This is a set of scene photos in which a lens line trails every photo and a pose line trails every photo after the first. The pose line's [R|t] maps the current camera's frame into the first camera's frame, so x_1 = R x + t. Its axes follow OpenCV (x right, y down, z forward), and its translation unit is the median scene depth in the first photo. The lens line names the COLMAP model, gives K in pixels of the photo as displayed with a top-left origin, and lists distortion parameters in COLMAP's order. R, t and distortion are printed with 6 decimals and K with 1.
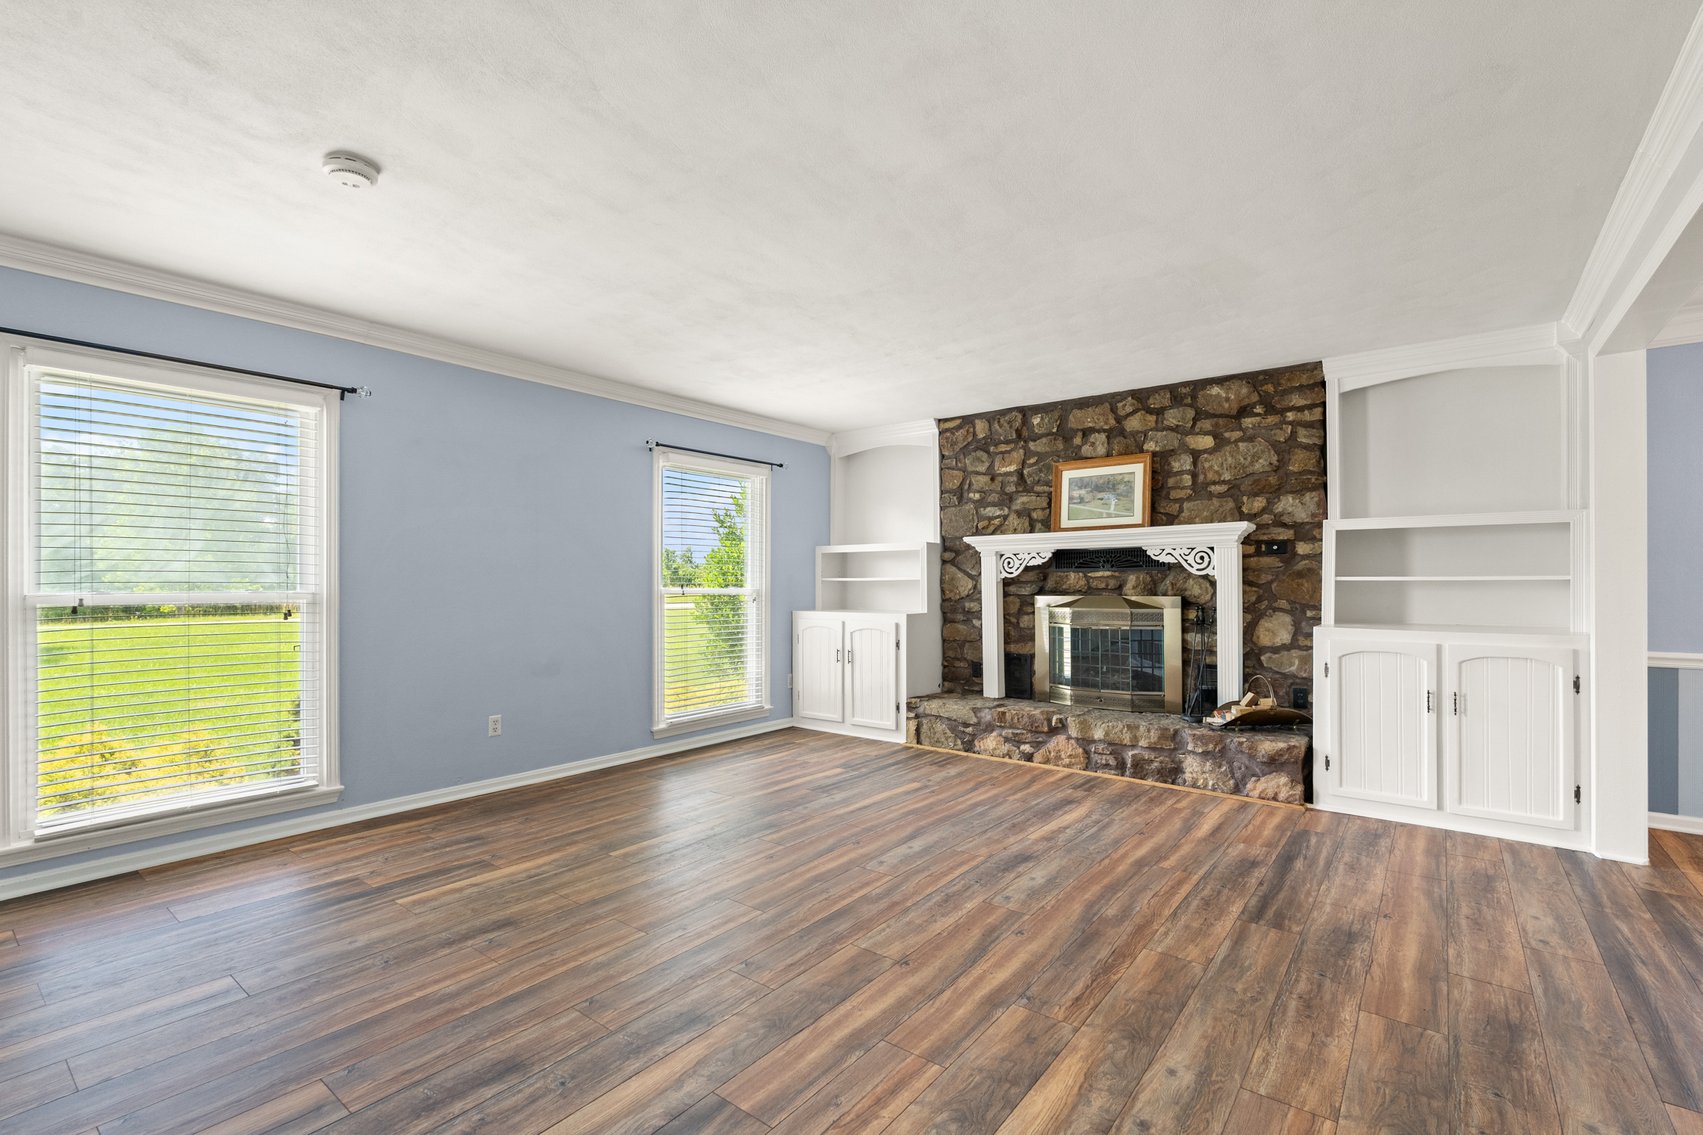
lens RADIAL K [[767.1, 0, 850.7], [0, 767.1, 578.8], [0, 0, 1]] dist [-0.002582, -0.000334]
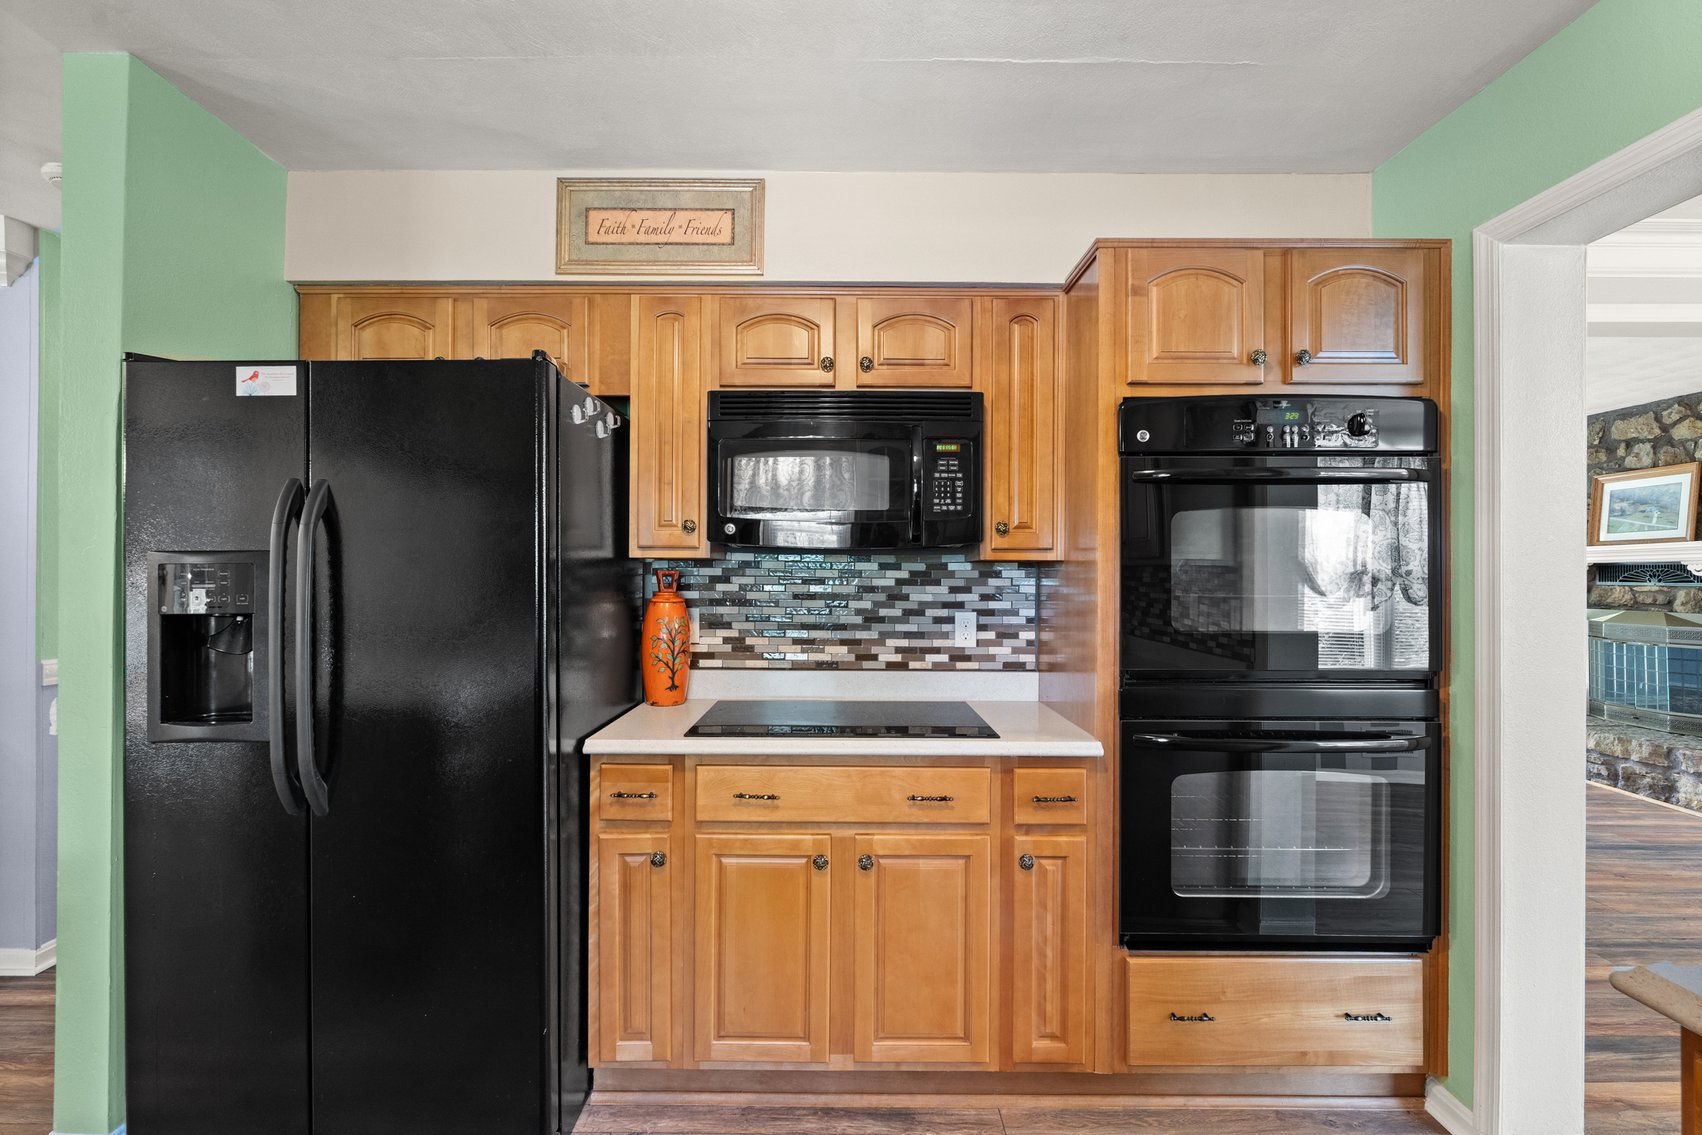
lens RADIAL K [[751.1, 0, 850.8], [0, 751.1, 568.4], [0, 0, 1]] dist [-0.002750, -0.000922]
pose [[0.612759, -0.002241, -0.790267, 0.501124], [0.001229, 0.999997, -0.001883, -0.033962], [0.790269, 0.000183, 0.612760, -0.409018]]
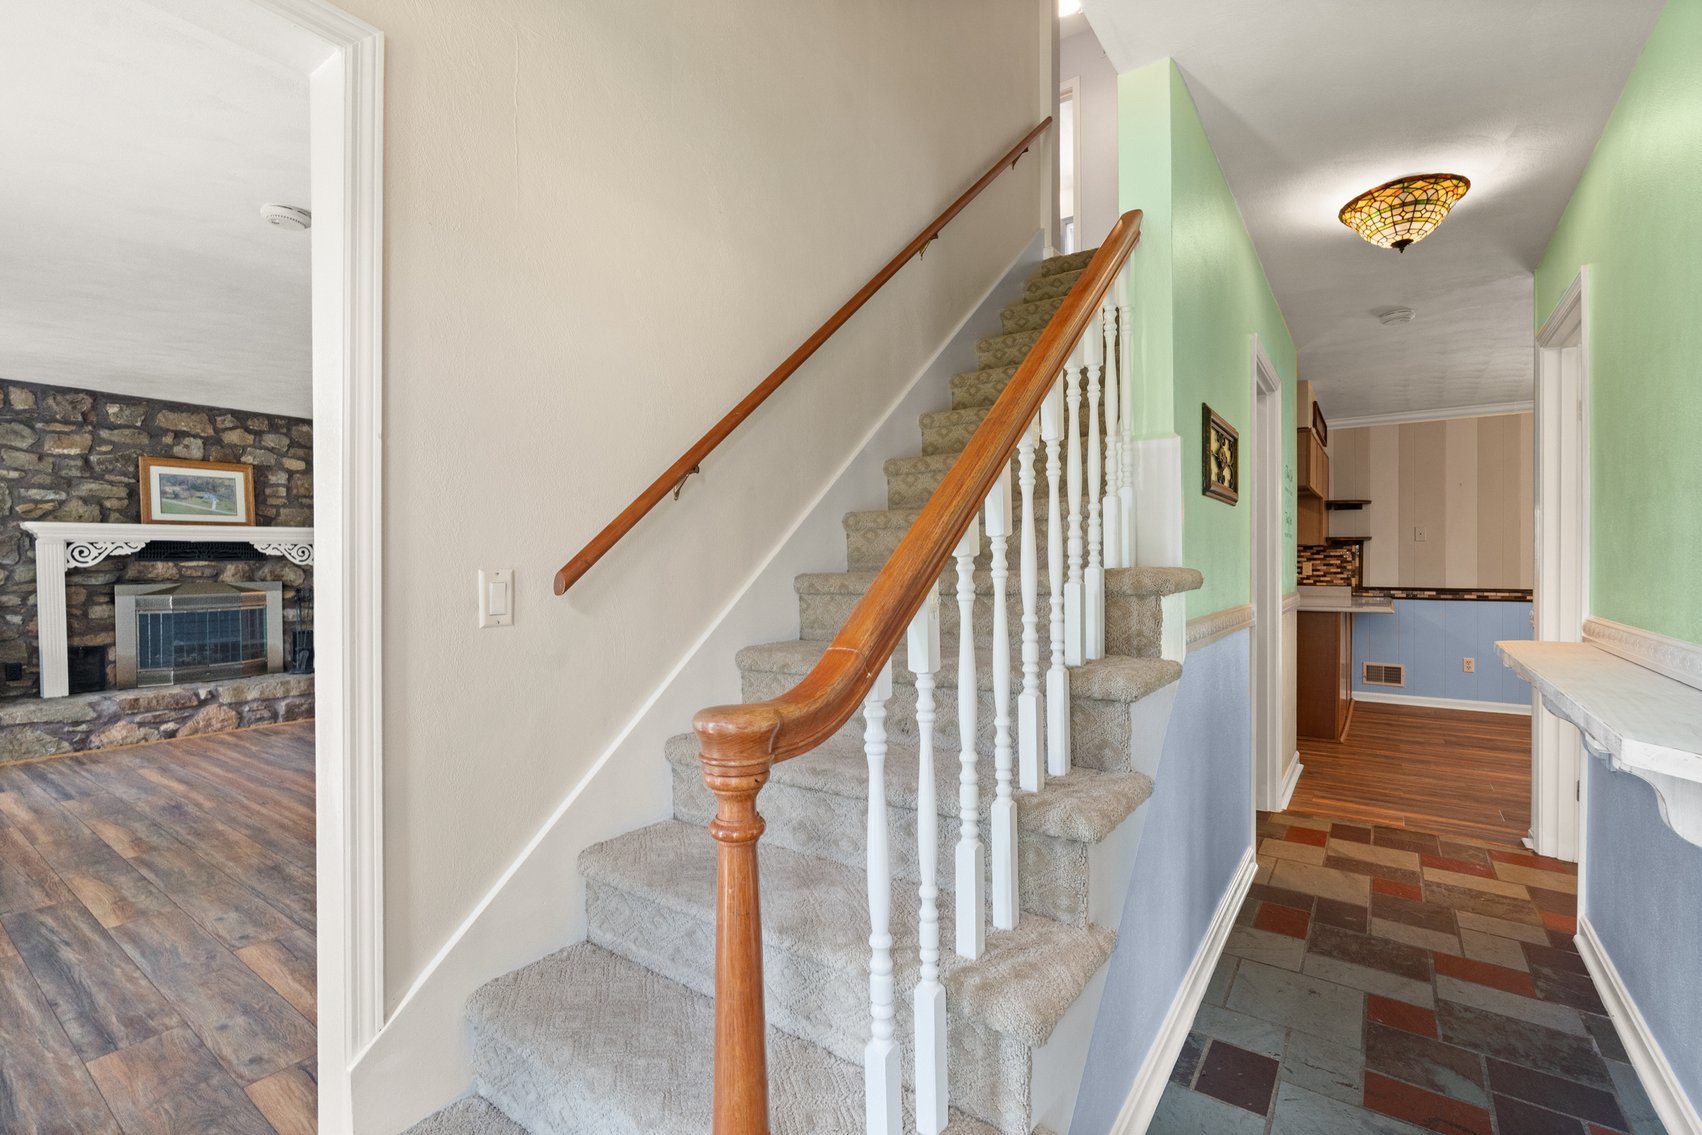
lens RADIAL K [[751.1, 0, 850.8], [0, 751.1, 568.4], [0, 0, 1]] dist [-0.002750, -0.000922]
pose [[-0.043273, -0.004491, 0.999053, -0.892329], [0.001710, 0.999988, 0.004570, -0.002966], [-0.999062, 0.001906, -0.043265, 0.097226]]
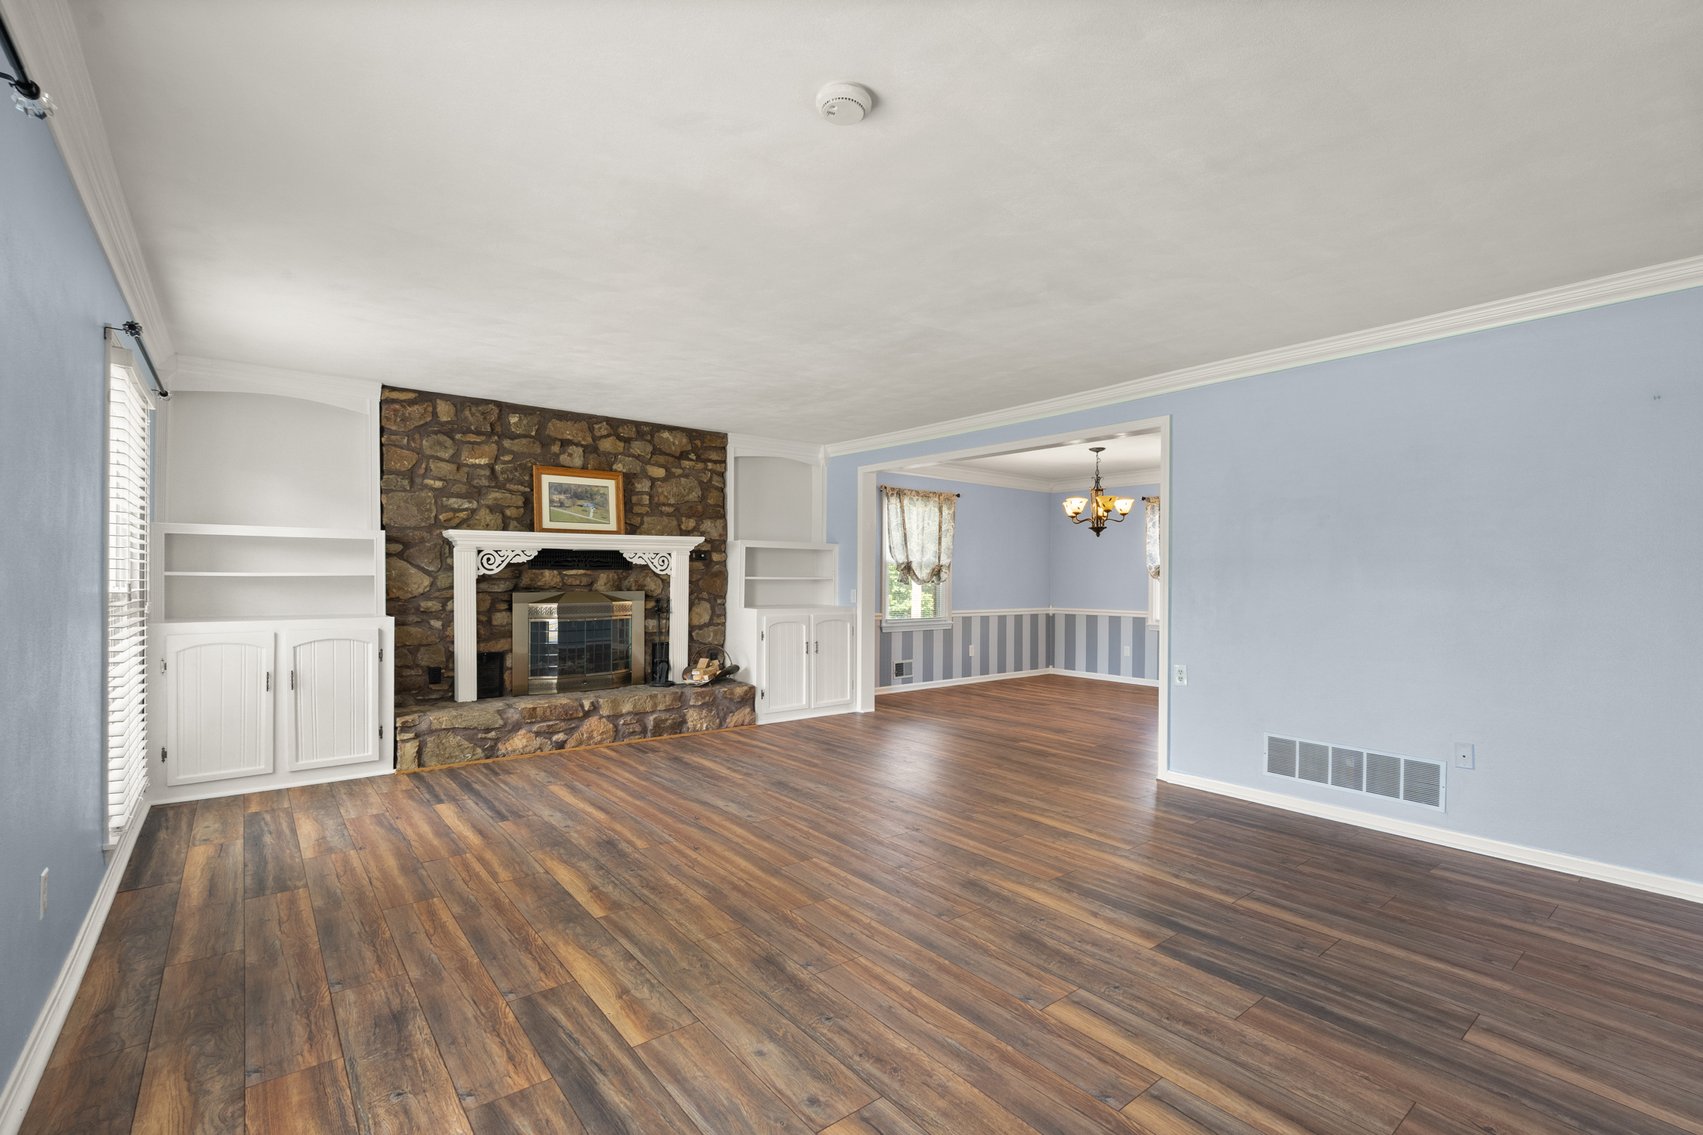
lens RADIAL K [[754.7, 0, 849.9], [0, 754.7, 574.5], [0, 0, 1]] dist [-0.003226, -0.000572]
pose [[0.232519, 0.006728, 0.972569, -0.717880], [-0.010543, 0.999935, -0.004397, -0.002389], [-0.972535, -0.009232, 0.232575, 0.387849]]
